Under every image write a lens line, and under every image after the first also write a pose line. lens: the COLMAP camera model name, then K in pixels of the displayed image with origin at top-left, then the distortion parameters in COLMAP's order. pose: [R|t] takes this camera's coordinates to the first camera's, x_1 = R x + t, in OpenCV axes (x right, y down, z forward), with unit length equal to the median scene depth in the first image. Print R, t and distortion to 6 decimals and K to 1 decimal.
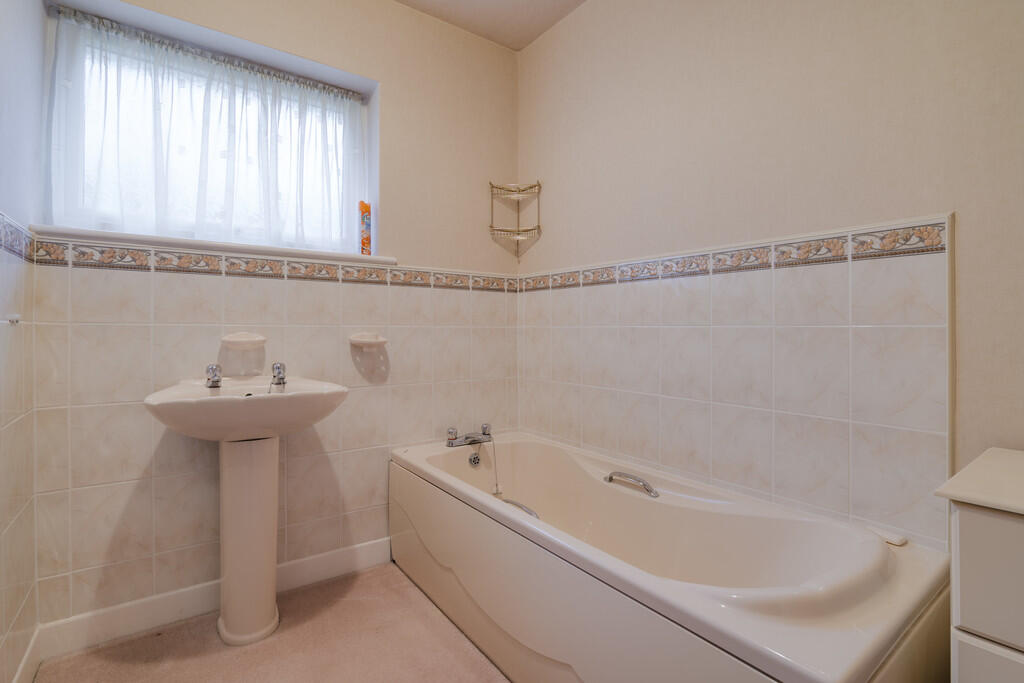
lens RADIAL K [[464.4, 0, 514.8], [0, 464.4, 335.2], [0, 0, 1]] dist [-0.011933, 0.006181]
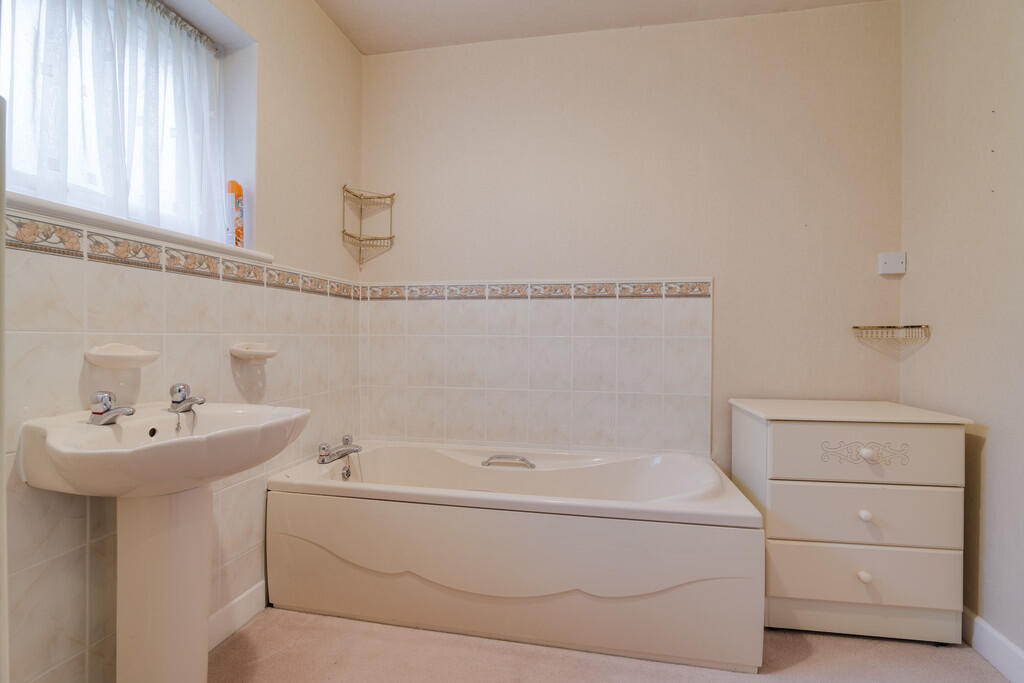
lens RADIAL K [[464.4, 0, 493.0], [0, 464.4, 350.3], [0, 0, 1]] dist [-0.011933, 0.006181]
pose [[0.755525, -0.018328, 0.654864, -0.534805], [0.005487, 0.999751, 0.021649, -0.006615], [-0.655097, -0.012763, 0.755437, 0.084118]]
